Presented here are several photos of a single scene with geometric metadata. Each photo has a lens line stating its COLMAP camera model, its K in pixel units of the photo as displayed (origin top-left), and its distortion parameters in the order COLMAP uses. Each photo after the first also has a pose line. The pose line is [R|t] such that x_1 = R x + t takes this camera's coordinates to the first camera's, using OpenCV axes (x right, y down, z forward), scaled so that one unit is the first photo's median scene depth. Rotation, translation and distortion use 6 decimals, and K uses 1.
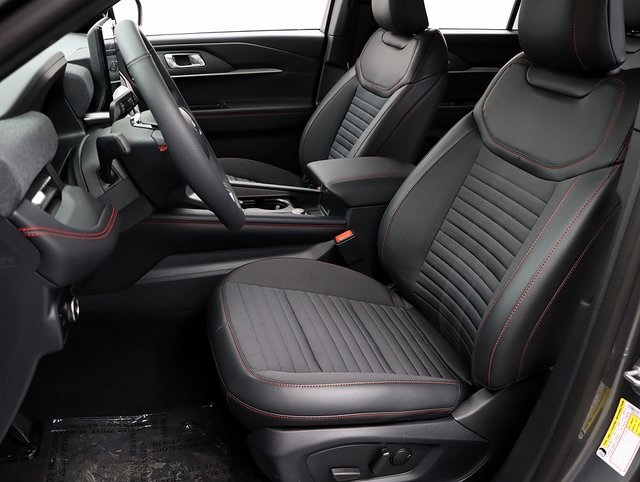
lens RADIAL K [[621.2, 0, 323.1], [0, 621.2, 237.7], [0, 0, 1]] dist [-0.071010, 0.000000]
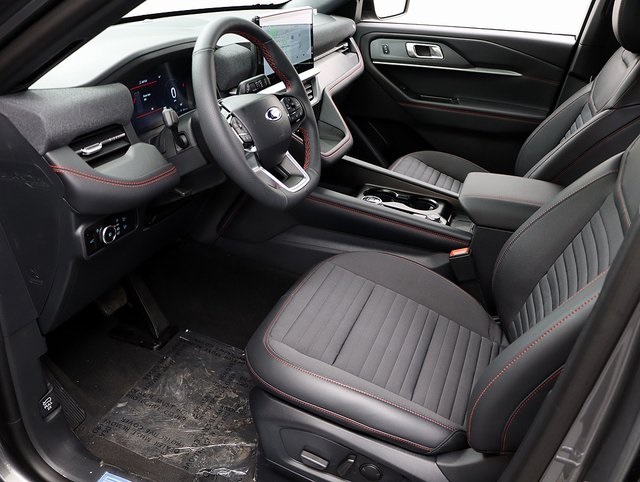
lens RADIAL K [[621.2, 0, 323.4], [0, 621.2, 244.4], [0, 0, 1]] dist [-0.071010, 0.000000]
pose [[0.816467, 0.269866, -0.510445, 0.346153], [-0.250951, 0.962043, 0.107219, -0.063673], [0.520005, 0.040556, 0.853200, 0.067577]]
